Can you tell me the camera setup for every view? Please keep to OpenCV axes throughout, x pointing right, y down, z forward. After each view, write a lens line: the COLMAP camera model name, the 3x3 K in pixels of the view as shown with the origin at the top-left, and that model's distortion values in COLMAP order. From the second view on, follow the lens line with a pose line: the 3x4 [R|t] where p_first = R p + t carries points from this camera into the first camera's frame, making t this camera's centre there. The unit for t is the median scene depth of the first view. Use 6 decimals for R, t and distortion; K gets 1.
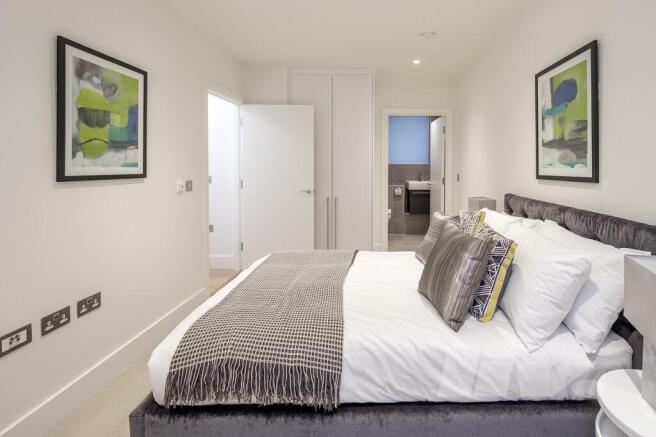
lens RADIAL K [[315.9, 0, 323.6], [0, 315.9, 171.2], [0, 0, 1]] dist [-0.001387, -0.000546]
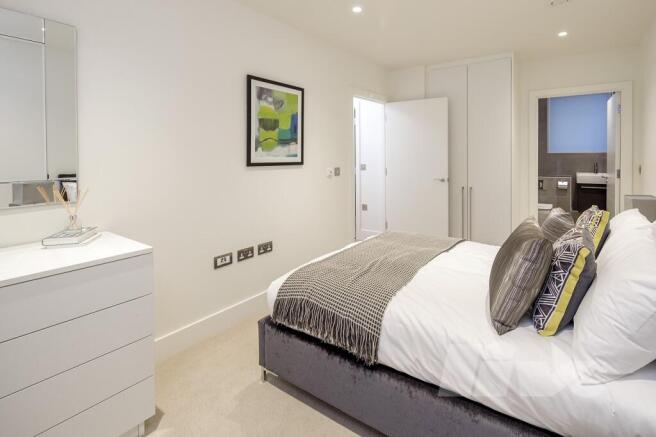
lens RADIAL K [[281.3, 0, 327.3], [0, 281.3, 158.0], [0, 0, 1]] dist [0.000534, -0.000286]
pose [[0.845882, -0.001022, -0.533370, 0.238189], [-0.003847, 0.999960, -0.008017, 0.000352], [0.533357, 0.008833, 0.845844, 0.016656]]
